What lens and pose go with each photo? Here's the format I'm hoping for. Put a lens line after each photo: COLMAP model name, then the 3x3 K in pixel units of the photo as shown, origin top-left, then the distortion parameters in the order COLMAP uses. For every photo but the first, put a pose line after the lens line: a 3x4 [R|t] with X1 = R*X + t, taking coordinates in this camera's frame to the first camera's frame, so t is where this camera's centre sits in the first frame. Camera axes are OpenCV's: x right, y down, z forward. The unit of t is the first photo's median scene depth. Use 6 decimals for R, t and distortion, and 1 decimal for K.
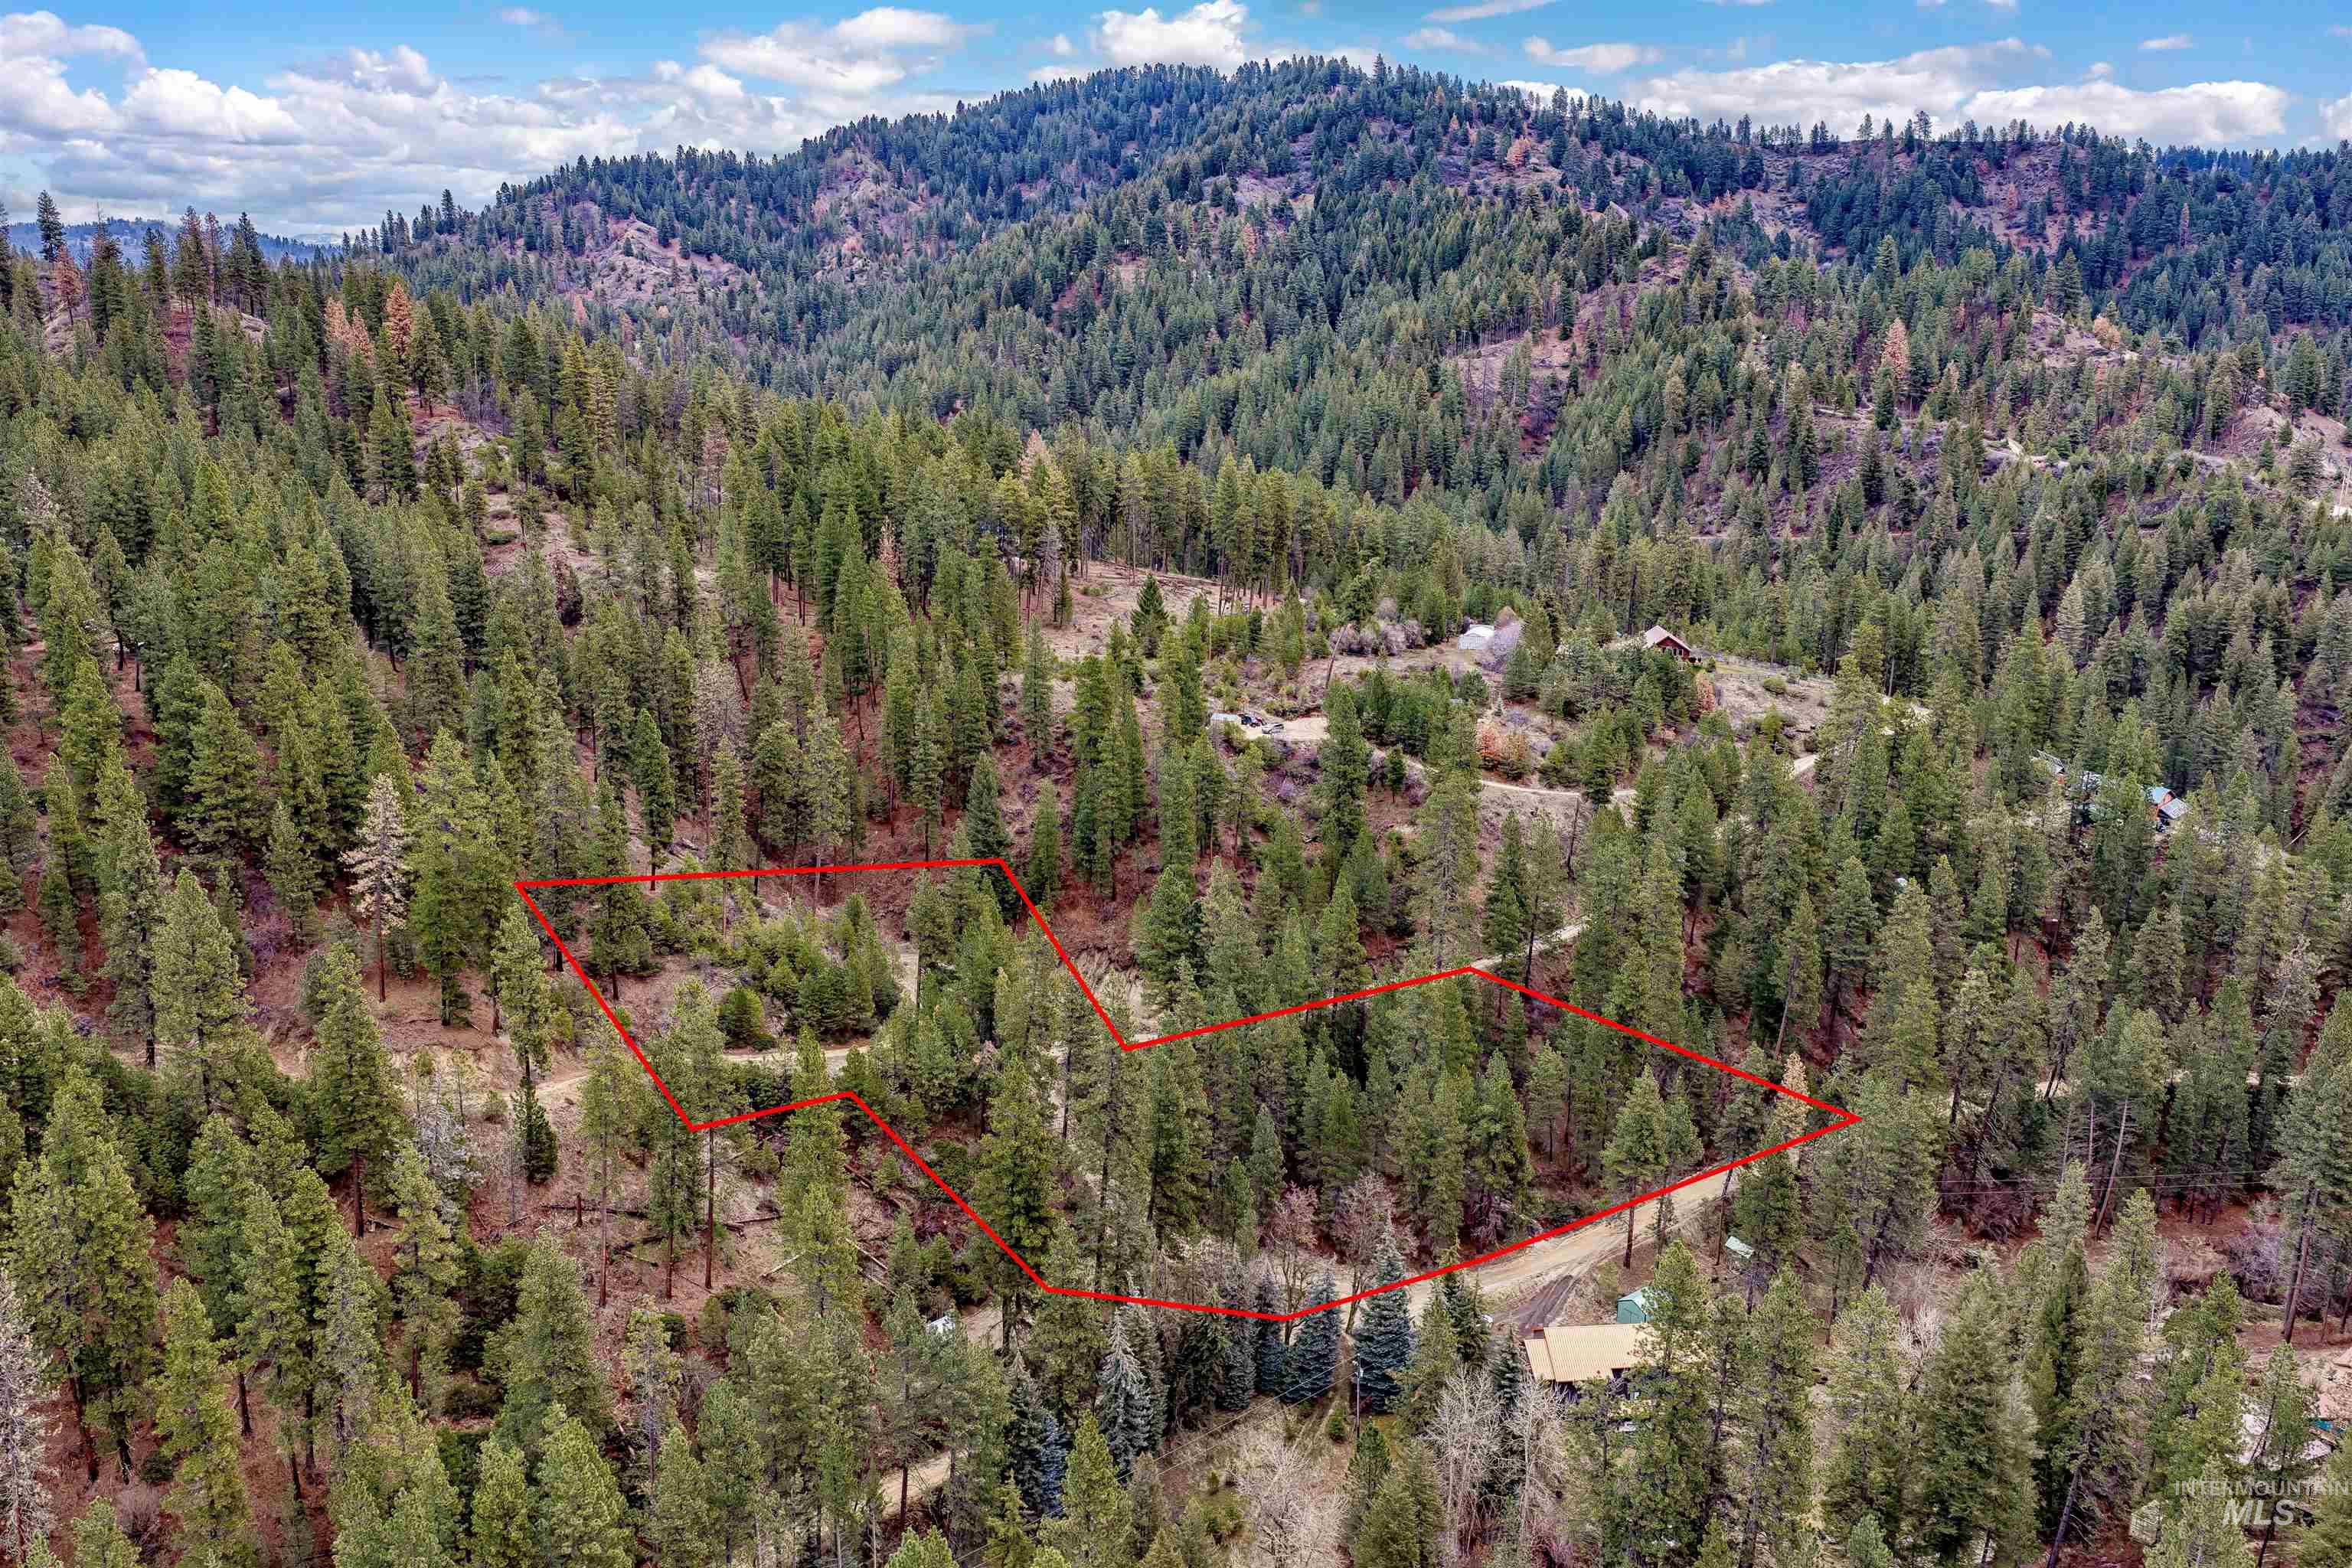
lens RADIAL K [[1941.0, 0, 1177.6], [0, 1941.0, 787.8], [0, 0, 1]] dist [0.012312, -0.019897]
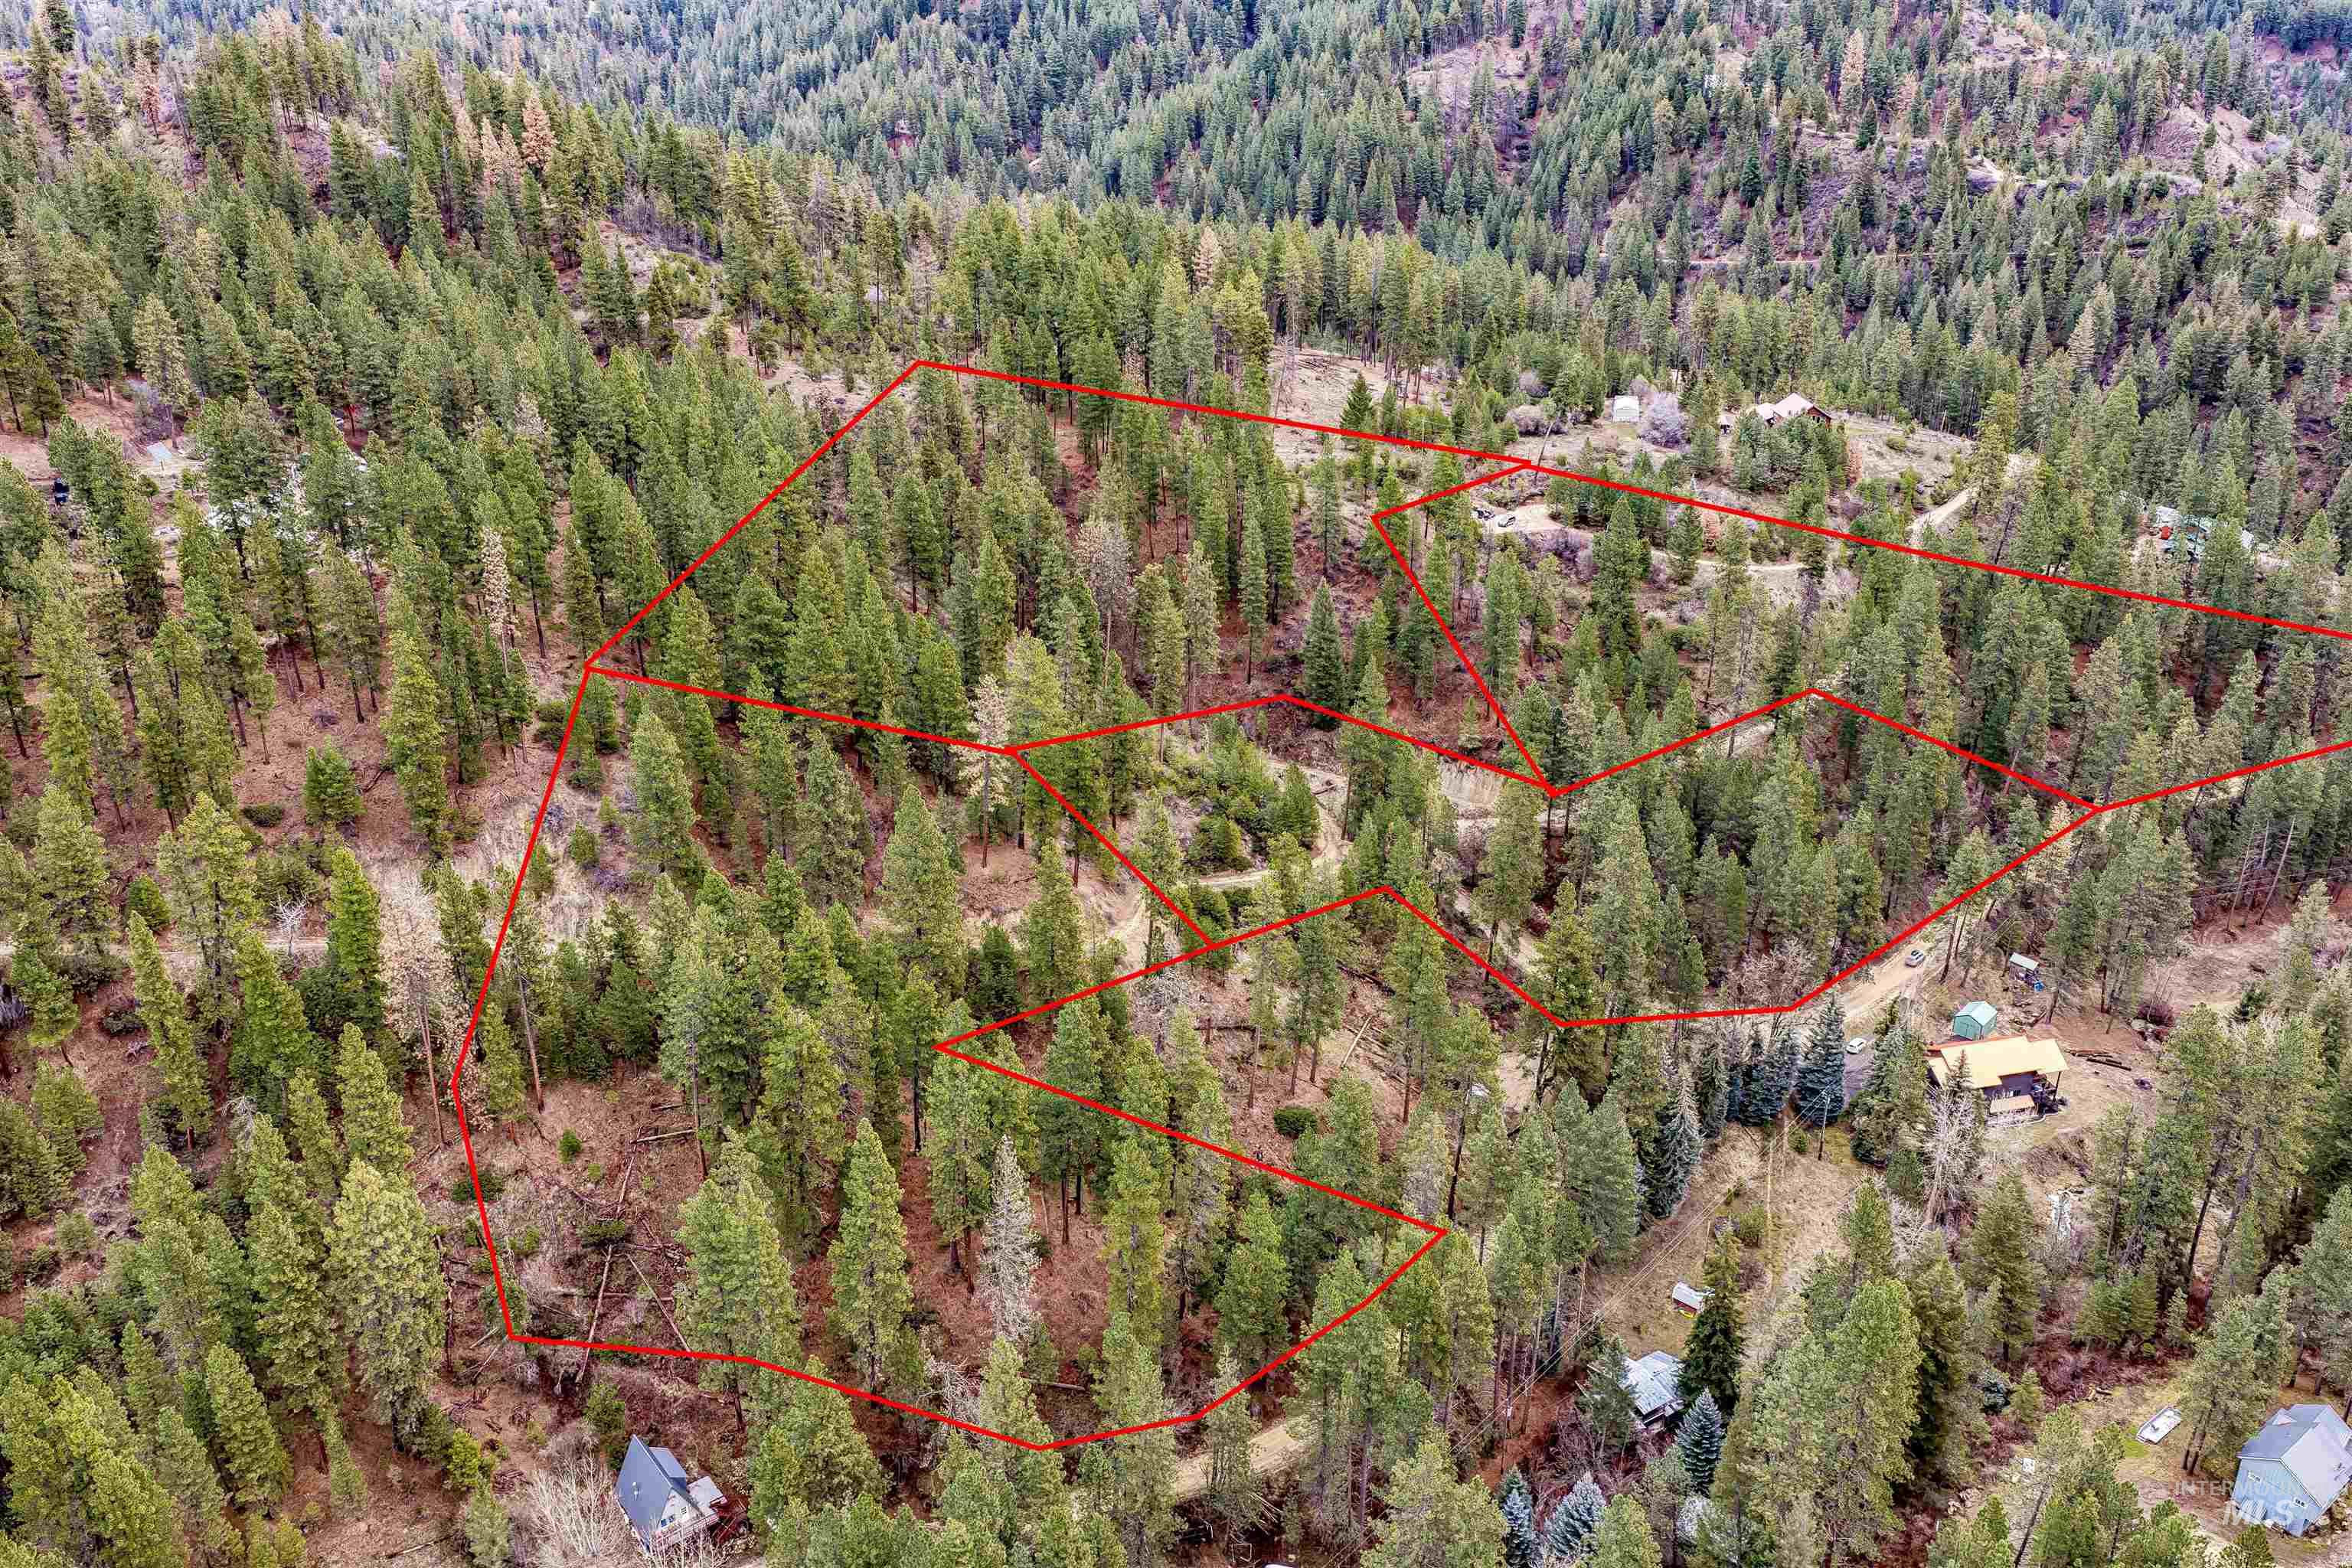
lens RADIAL K [[1941.0, 0, 1179.3], [0, 1941.0, 786.4], [0, 0, 1]] dist [0.012312, -0.019897]
pose [[0.990767, -0.075016, 0.112933, -0.161197], [0.054504, 0.983086, 0.174848, -0.050658], [-0.124139, -0.167078, 0.978097, -0.051379]]
